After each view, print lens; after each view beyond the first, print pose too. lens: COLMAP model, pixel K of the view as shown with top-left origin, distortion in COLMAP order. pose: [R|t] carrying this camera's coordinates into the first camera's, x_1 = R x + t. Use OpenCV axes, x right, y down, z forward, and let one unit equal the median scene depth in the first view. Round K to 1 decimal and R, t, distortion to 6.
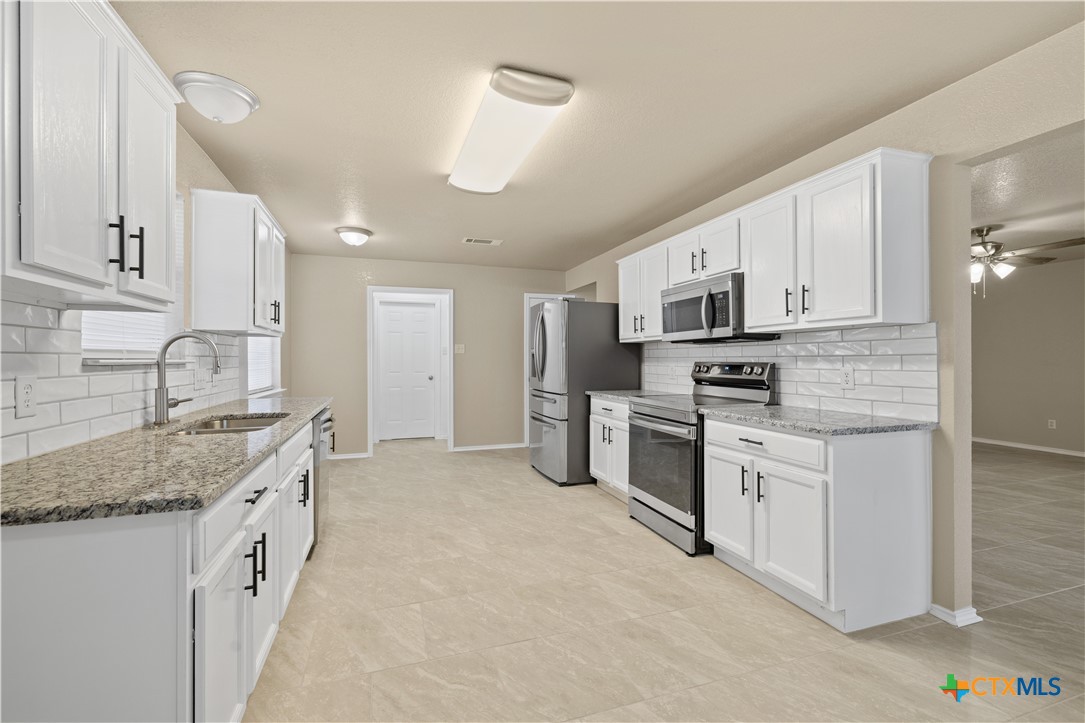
lens RADIAL K [[466.0, 0, 508.4], [0, 466.0, 364.7], [0, 0, 1]] dist [-0.004071, 0.002828]
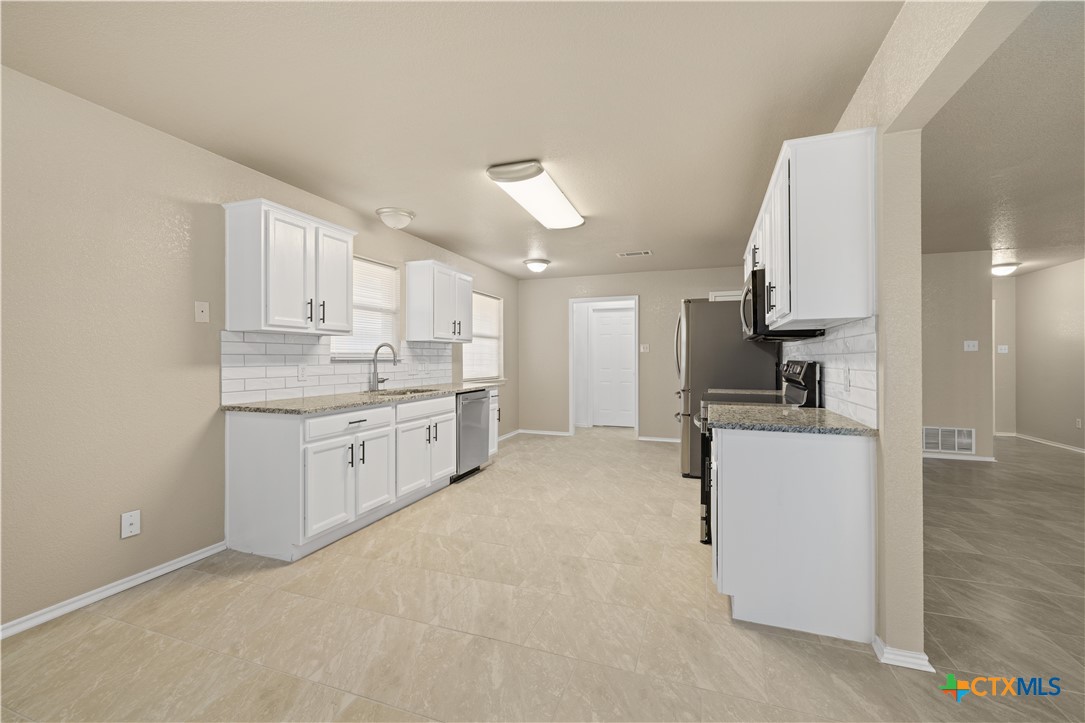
lens RADIAL K [[472.0, 0, 517.1], [0, 472.0, 352.6], [0, 0, 1]] dist [0.025904, -0.004358]
pose [[0.766950, -0.006580, -0.641673, 0.846448], [-0.007914, 0.999774, -0.019711, 0.002050], [0.641658, 0.020196, 0.766725, -0.123622]]
